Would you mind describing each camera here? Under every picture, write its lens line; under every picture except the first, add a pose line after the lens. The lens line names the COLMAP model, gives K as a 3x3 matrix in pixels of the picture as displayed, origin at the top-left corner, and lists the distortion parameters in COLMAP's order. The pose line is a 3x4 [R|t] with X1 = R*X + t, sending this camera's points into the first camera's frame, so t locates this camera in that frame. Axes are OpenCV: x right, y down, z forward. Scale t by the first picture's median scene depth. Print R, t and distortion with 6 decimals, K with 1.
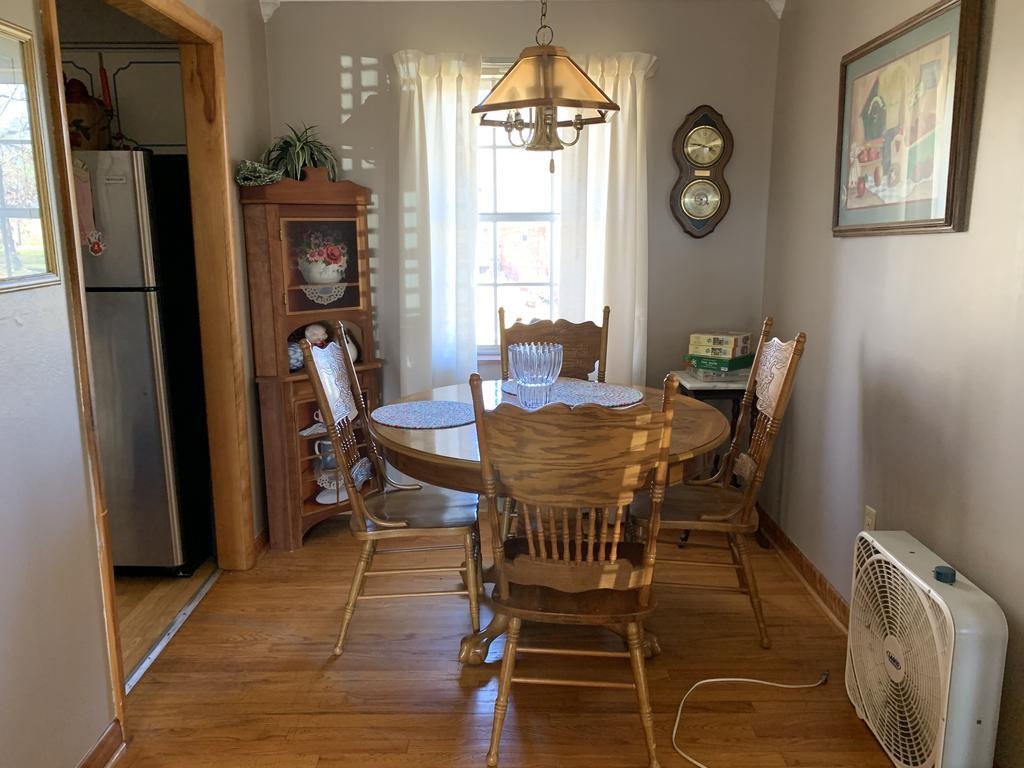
lens RADIAL K [[788.3, 0, 508.9], [0, 788.3, 375.9], [0, 0, 1]] dist [0.051145, -0.054085]
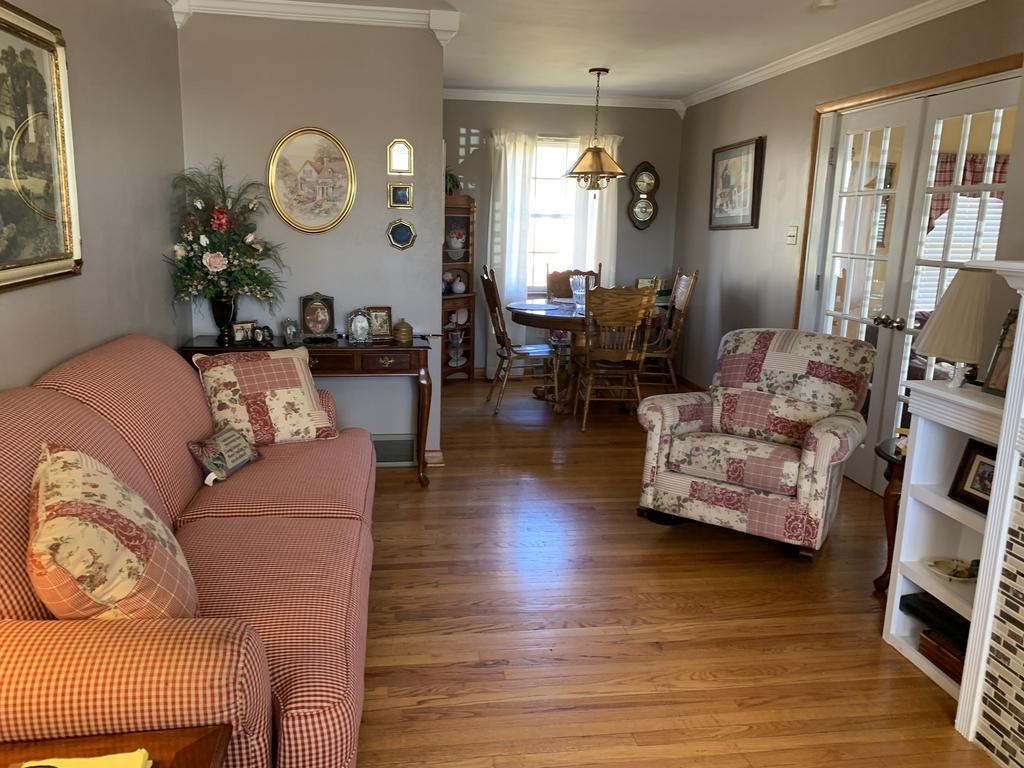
lens RADIAL K [[788.3, 0, 512.0], [0, 788.3, 387.1], [0, 0, 1]] dist [0.051145, -0.054085]
pose [[0.988055, -0.004654, 0.154029, -0.396150], [0.001444, 0.999780, 0.020944, 0.178813], [-0.154093, -0.020471, 0.987844, -0.919264]]
